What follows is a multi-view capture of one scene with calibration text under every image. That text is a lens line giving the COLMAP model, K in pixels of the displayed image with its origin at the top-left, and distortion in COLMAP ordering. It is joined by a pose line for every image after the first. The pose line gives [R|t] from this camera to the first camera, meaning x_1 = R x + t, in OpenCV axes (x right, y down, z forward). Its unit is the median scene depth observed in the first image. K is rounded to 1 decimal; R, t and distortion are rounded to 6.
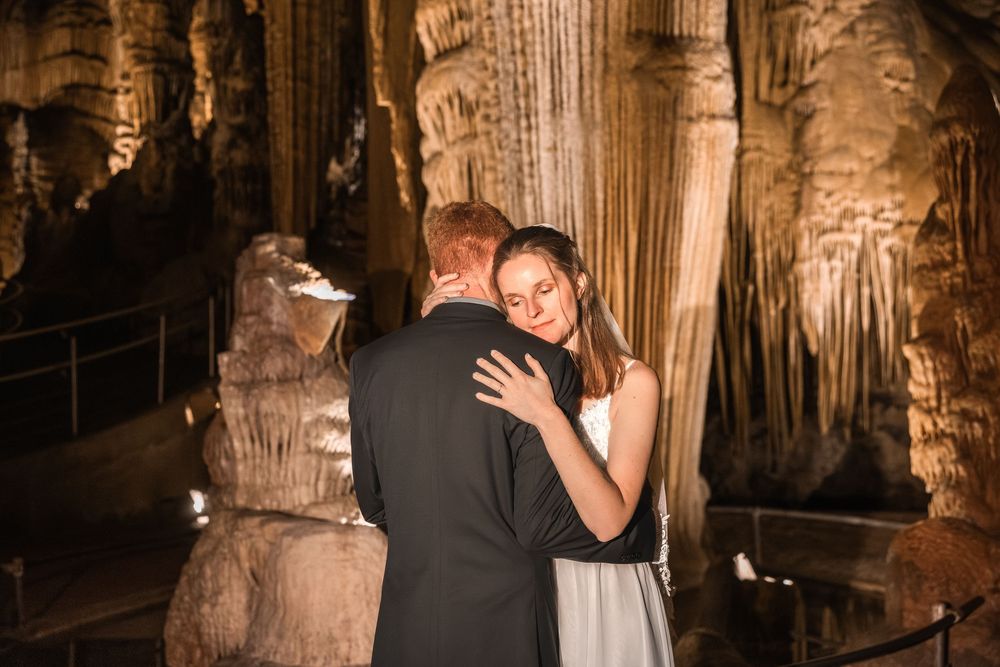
lens RADIAL K [[1290.3, 0, 500.0], [0, 1290.3, 333.5], [0, 0, 1]] dist [0.020632, 0.006001]
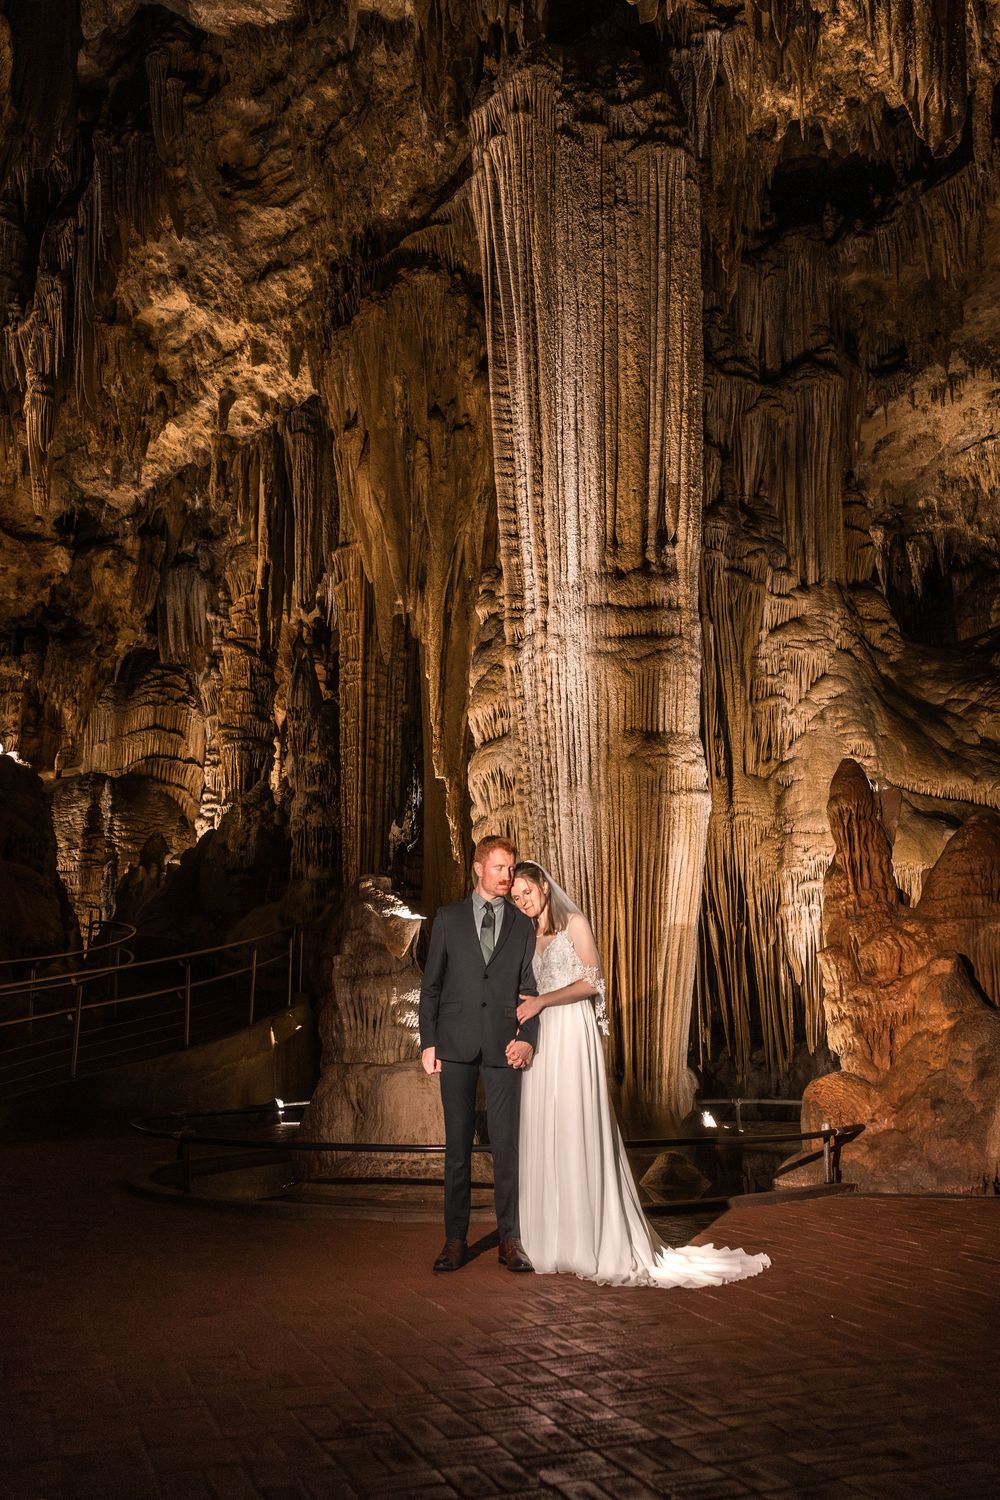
lens RADIAL K [[1253.6, 0, 471.2], [0, 1253.6, 828.8], [0, 0, 1]] dist [0.011390, 0.022522]
pose [[0.998470, -0.001619, -0.055265, 0.006618], [-0.005432, 0.991863, -0.127190, 0.024046], [0.055021, 0.127296, 0.990338, -0.186425]]
